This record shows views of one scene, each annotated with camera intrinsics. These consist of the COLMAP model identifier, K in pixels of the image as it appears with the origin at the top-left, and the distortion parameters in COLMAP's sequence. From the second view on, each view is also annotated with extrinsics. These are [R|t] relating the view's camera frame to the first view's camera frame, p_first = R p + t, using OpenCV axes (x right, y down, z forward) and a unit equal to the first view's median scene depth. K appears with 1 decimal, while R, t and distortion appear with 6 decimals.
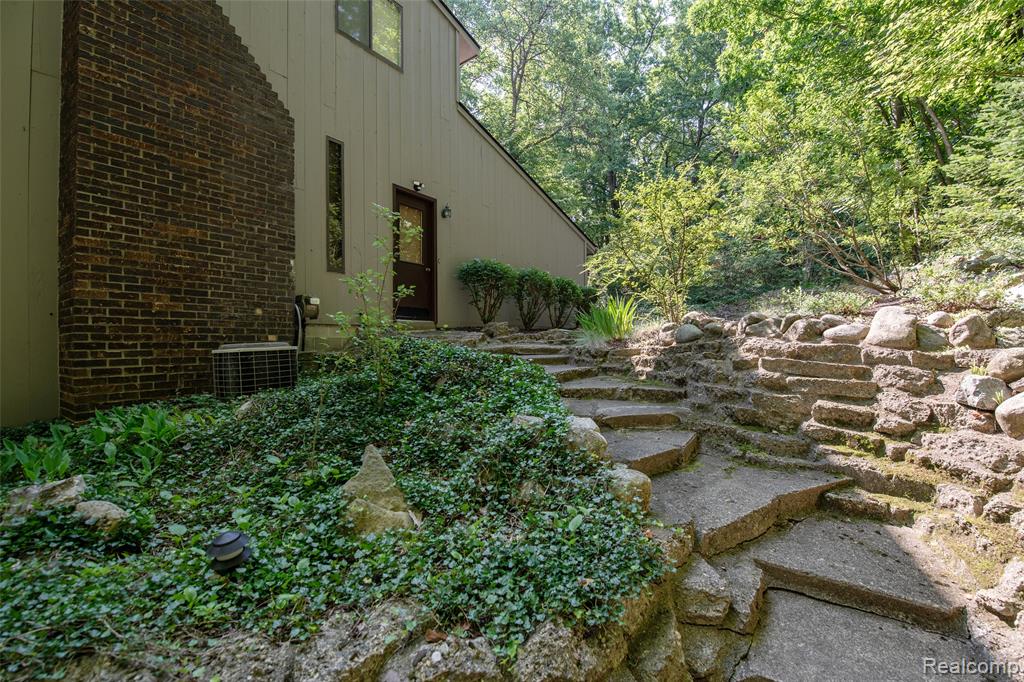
lens RADIAL K [[445.3, 0, 510.7], [0, 445.3, 336.5], [0, 0, 1]] dist [0.002486, -0.012083]
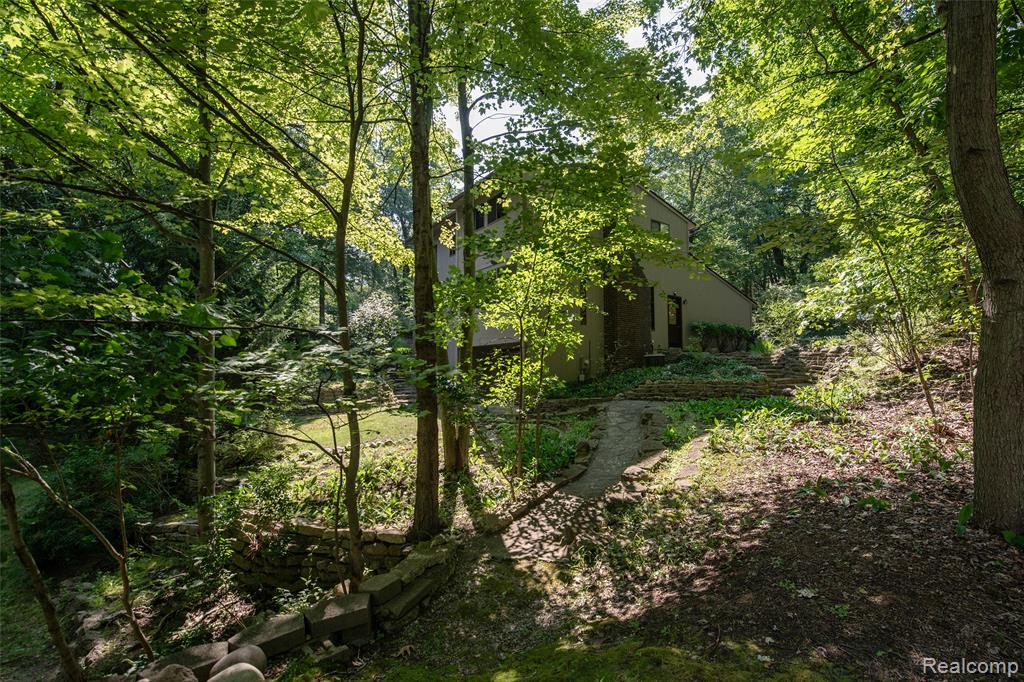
lens RADIAL K [[445.3, 0, 510.7], [0, 445.3, 336.5], [0, 0, 1]] dist [0.002486, -0.012083]
pose [[0.949735, -0.019930, -0.312419, -0.315675], [0.001092, 0.998176, -0.060358, 0.048474], [0.313052, 0.056983, 0.948025, -1.670782]]
